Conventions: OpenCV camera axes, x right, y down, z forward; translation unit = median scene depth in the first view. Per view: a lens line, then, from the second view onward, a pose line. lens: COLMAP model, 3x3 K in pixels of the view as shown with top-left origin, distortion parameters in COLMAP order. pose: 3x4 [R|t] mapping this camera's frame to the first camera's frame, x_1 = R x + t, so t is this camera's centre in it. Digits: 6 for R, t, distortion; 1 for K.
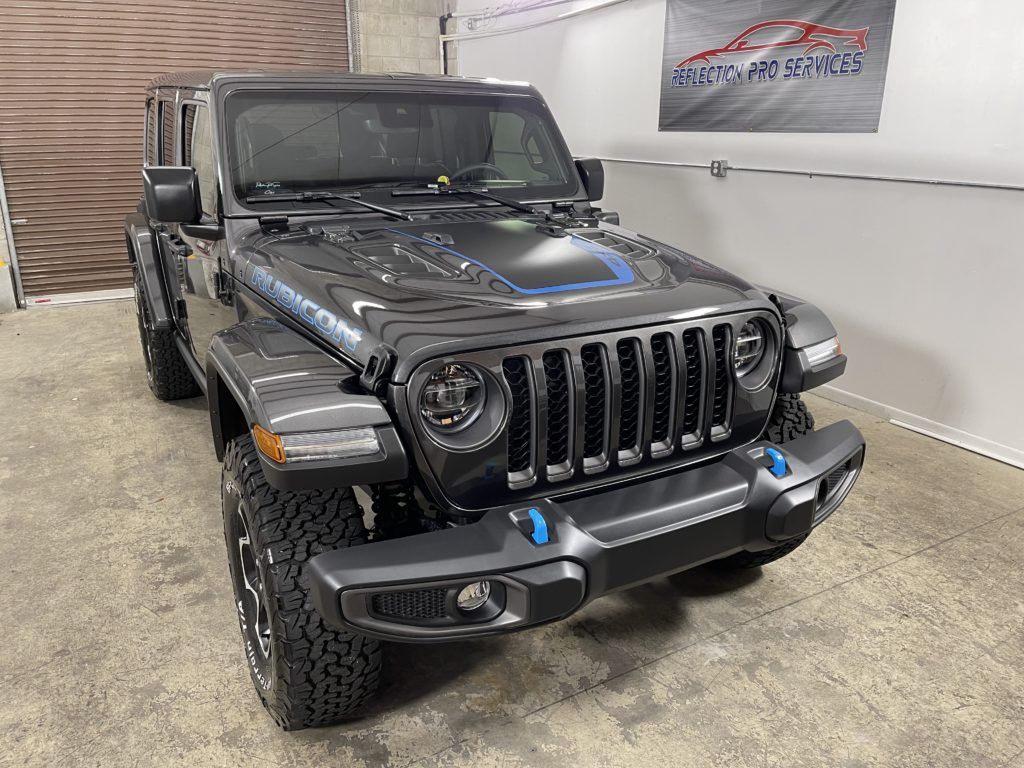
lens RADIAL K [[783.0, 0, 514.2], [0, 783.0, 377.3], [0, 0, 1]] dist [0.070297, -0.084411]
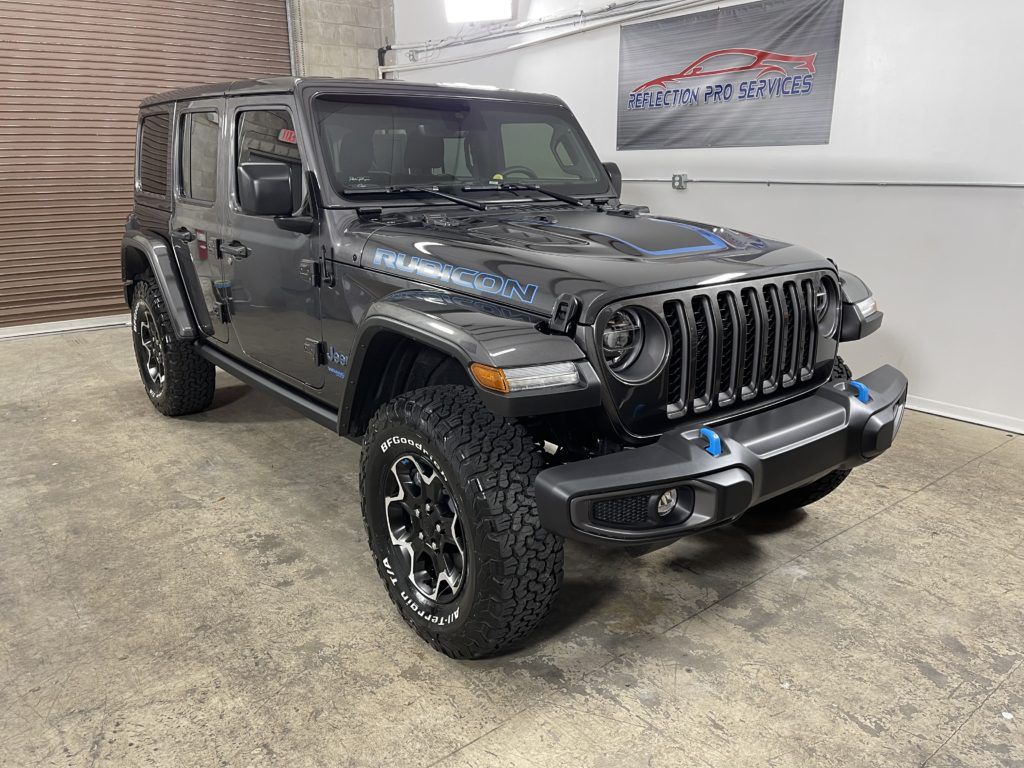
lens RADIAL K [[783.0, 0, 516.5], [0, 783.0, 383.8], [0, 0, 1]] dist [0.070297, -0.084411]
pose [[0.986705, -0.051515, 0.154143, -0.234167], [0.058061, 0.997579, -0.038270, 0.072045], [-0.151798, 0.046711, 0.987307, -0.062010]]
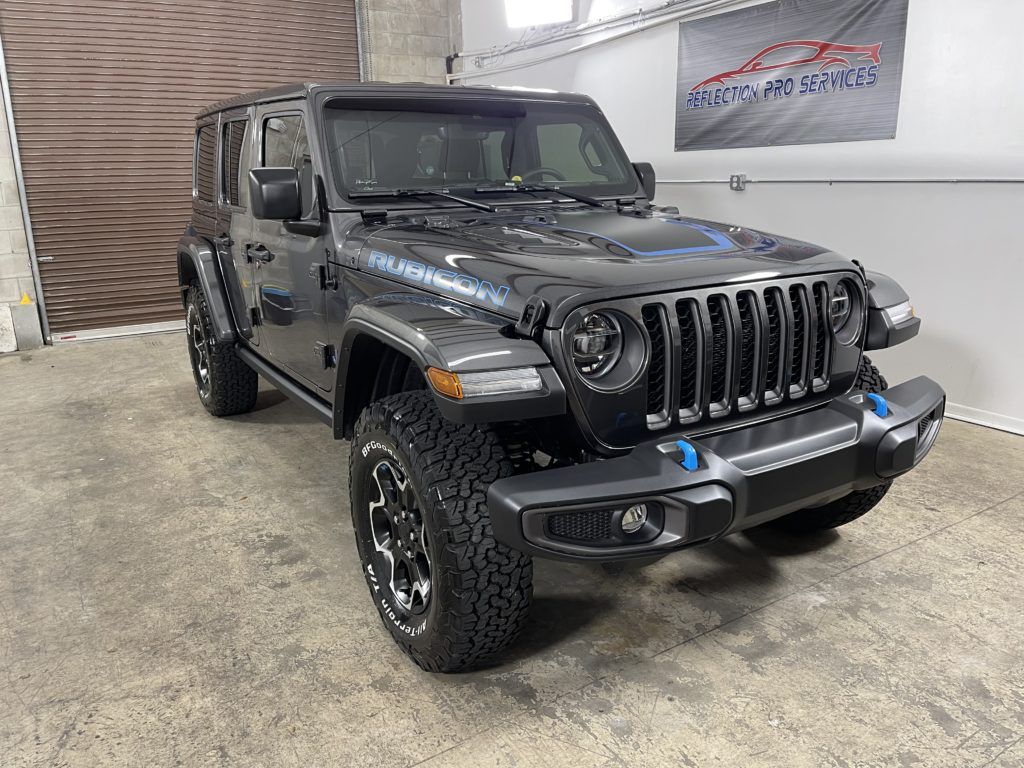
lens RADIAL K [[783.0, 0, 512.3], [0, 783.0, 385.5], [0, 0, 1]] dist [0.070297, -0.084411]
pose [[0.998910, -0.034144, 0.031823, -0.131915], [0.035730, 0.998076, -0.050675, 0.076468], [-0.030031, 0.051757, 0.998208, -0.045880]]
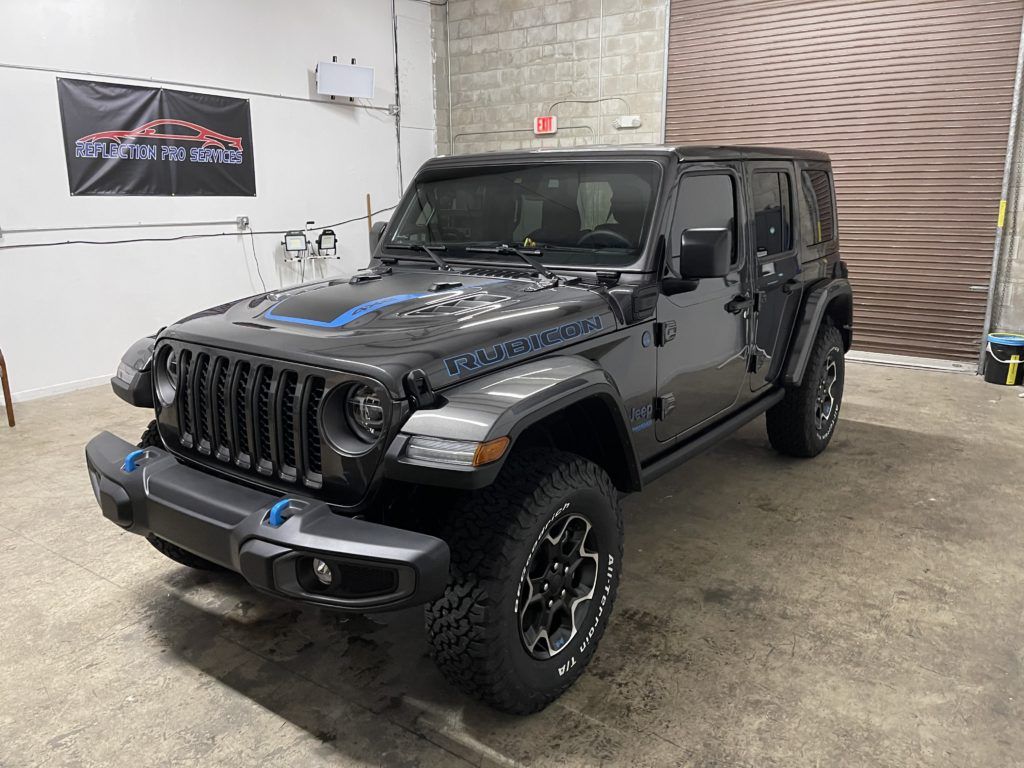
lens RADIAL K [[783.0, 0, 501.4], [0, 783.0, 385.6], [0, 0, 1]] dist [0.070297, -0.084411]
pose [[0.409040, 0.210216, -0.887973, 0.854989], [-0.276673, 0.955867, 0.098841, -0.148625], [0.869562, 0.205248, 0.449149, 0.492341]]
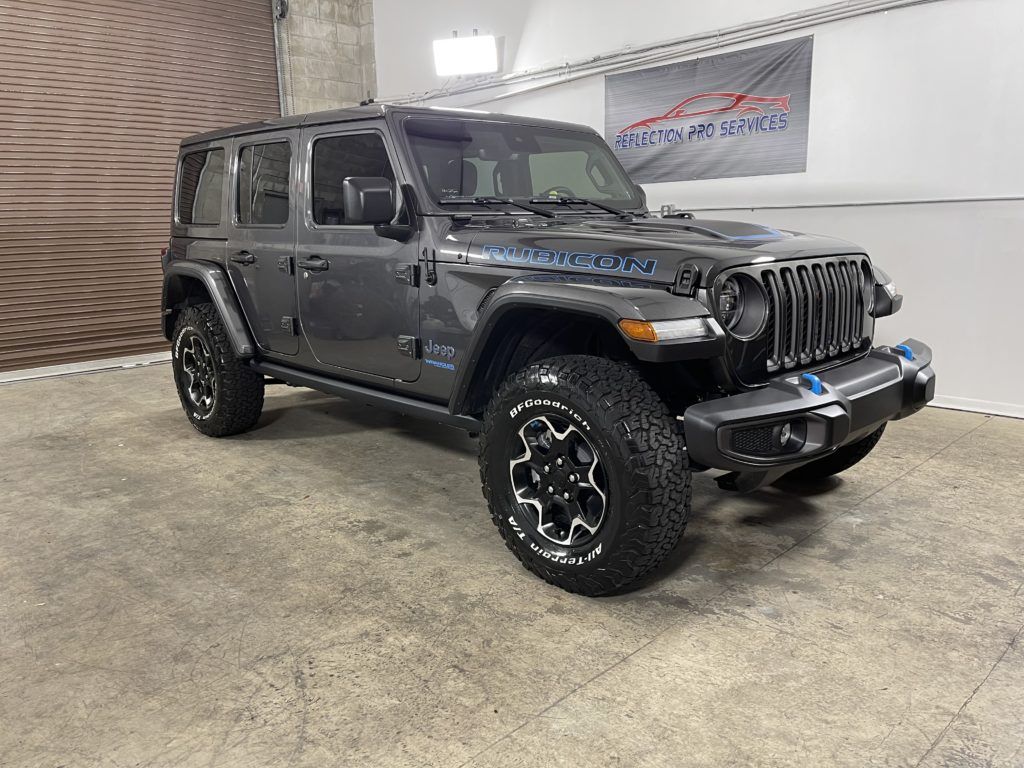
lens RADIAL K [[783.0, 0, 519.9], [0, 783.0, 377.4], [0, 0, 1]] dist [0.070297, -0.084411]
pose [[0.964903, -0.077144, 0.251019, -0.442905], [0.107676, 0.988054, -0.110249, 0.150309], [-0.239515, 0.133409, 0.961683, -0.116594]]
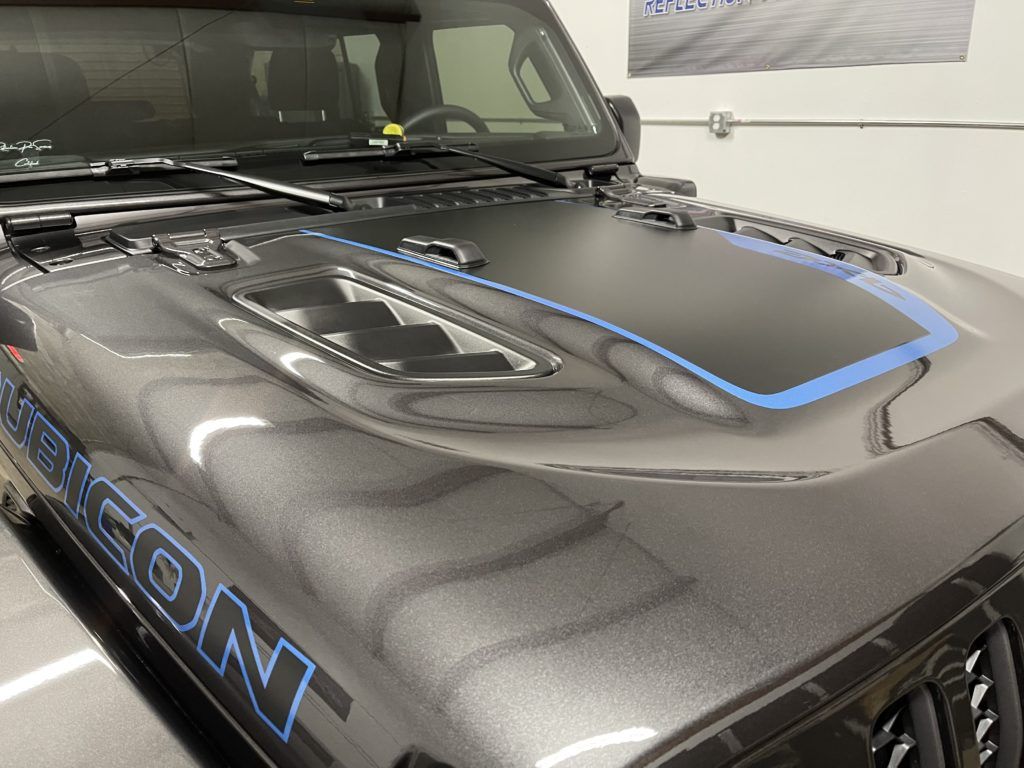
lens RADIAL K [[783.0, 0, 513.3], [0, 783.0, 387.4], [0, 0, 1]] dist [0.070297, -0.084411]
pose [[0.987620, -0.075806, 0.137329, -0.091481], [0.071139, 0.996720, 0.038585, -0.087627], [-0.139804, -0.028338, 0.989774, 0.427968]]
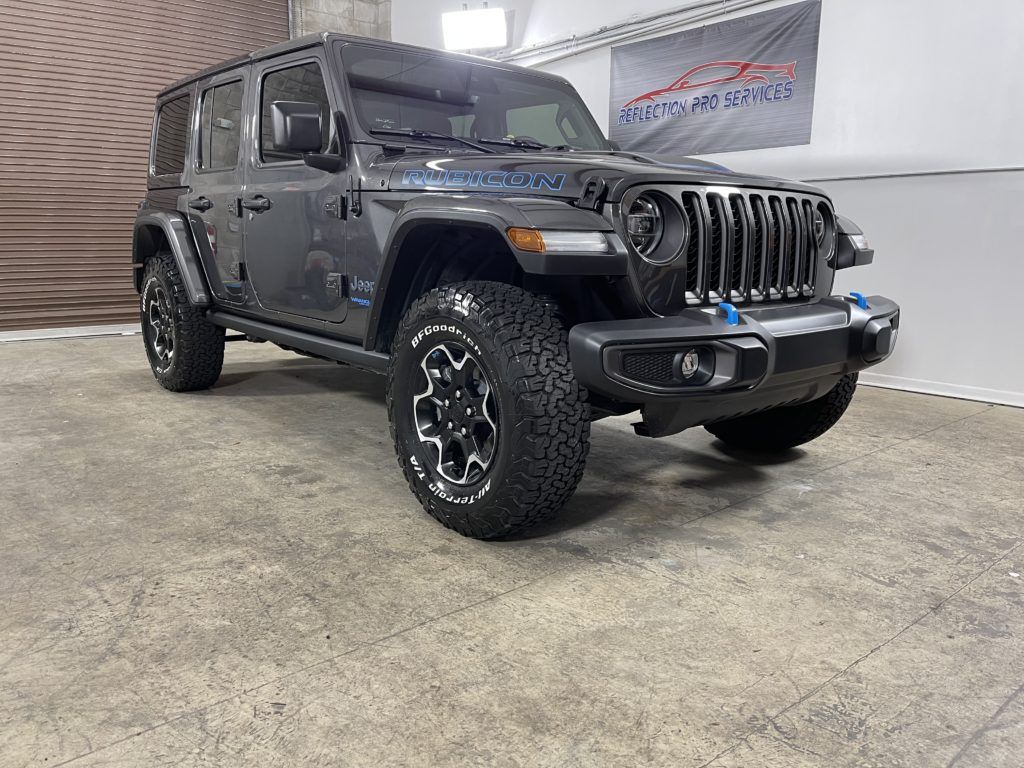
lens RADIAL K [[783.0, 0, 520.5], [0, 783.0, 387.8], [0, 0, 1]] dist [0.070297, -0.084411]
pose [[0.980739, -0.035296, 0.192107, -0.293573], [0.059126, 0.991040, -0.119764, 0.237773], [-0.186159, 0.128816, 0.974039, -0.078437]]
